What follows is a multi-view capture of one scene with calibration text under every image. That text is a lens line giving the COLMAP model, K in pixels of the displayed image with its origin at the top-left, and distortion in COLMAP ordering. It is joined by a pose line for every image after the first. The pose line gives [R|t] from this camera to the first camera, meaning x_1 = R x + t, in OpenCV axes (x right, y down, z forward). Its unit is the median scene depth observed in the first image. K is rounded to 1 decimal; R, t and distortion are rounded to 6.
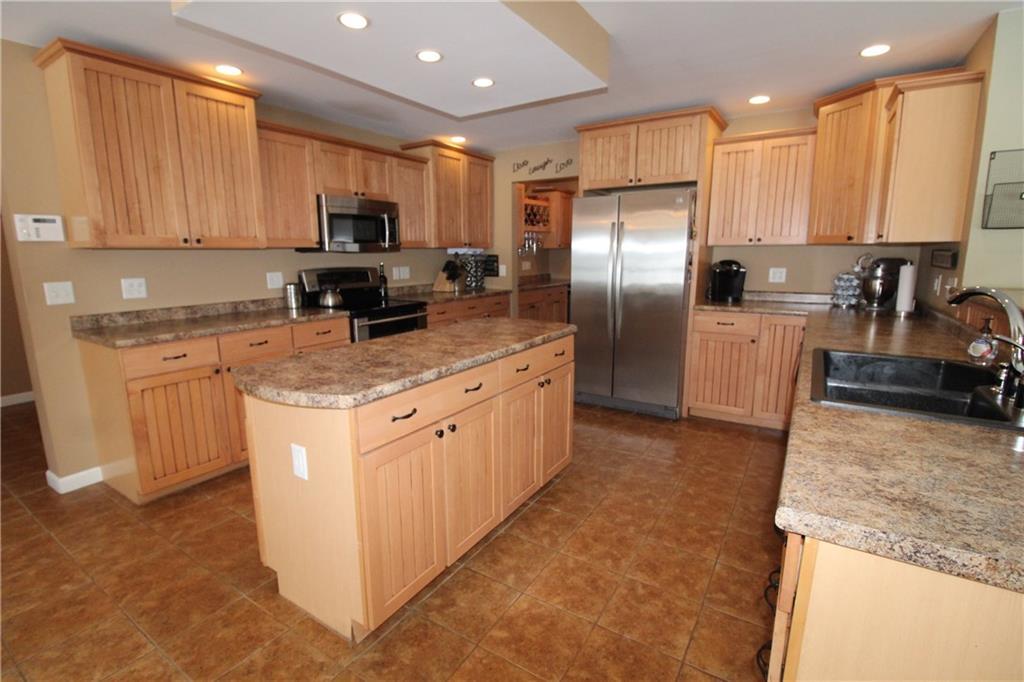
lens RADIAL K [[471.0, 0, 510.1], [0, 471.0, 336.7], [0, 0, 1]] dist [-0.008269, -0.004946]
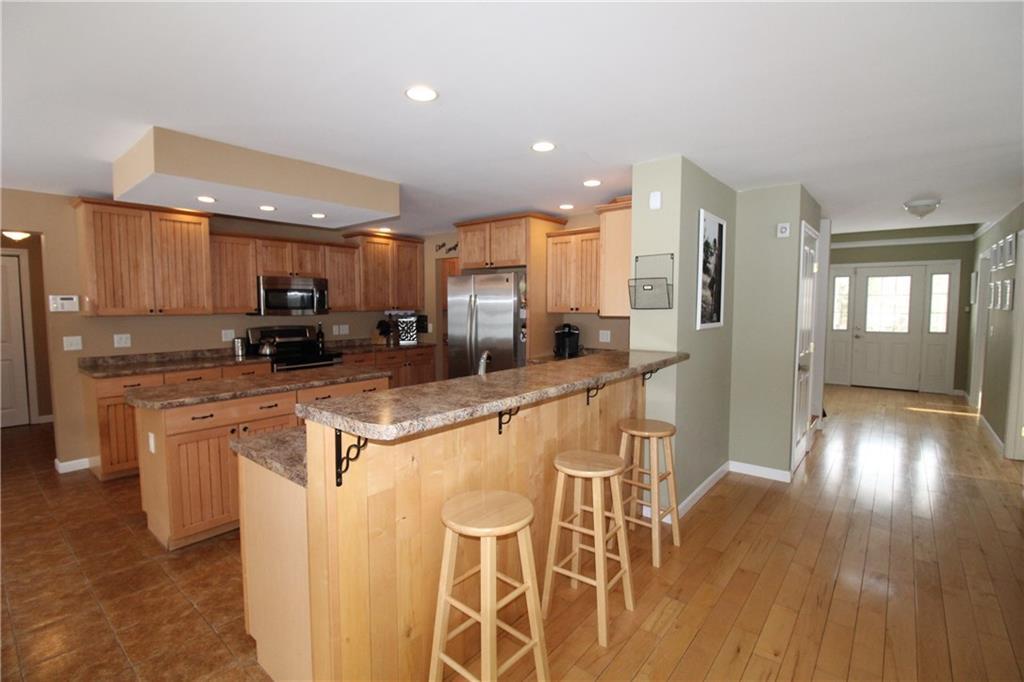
lens RADIAL K [[471.0, 0, 514.9], [0, 471.0, 337.9], [0, 0, 1]] dist [-0.008269, -0.004946]
pose [[0.993523, 0.013548, -0.112821, 0.553885], [-0.025066, 0.994539, -0.101307, 0.008851], [0.110832, 0.103479, 0.988437, -0.316805]]
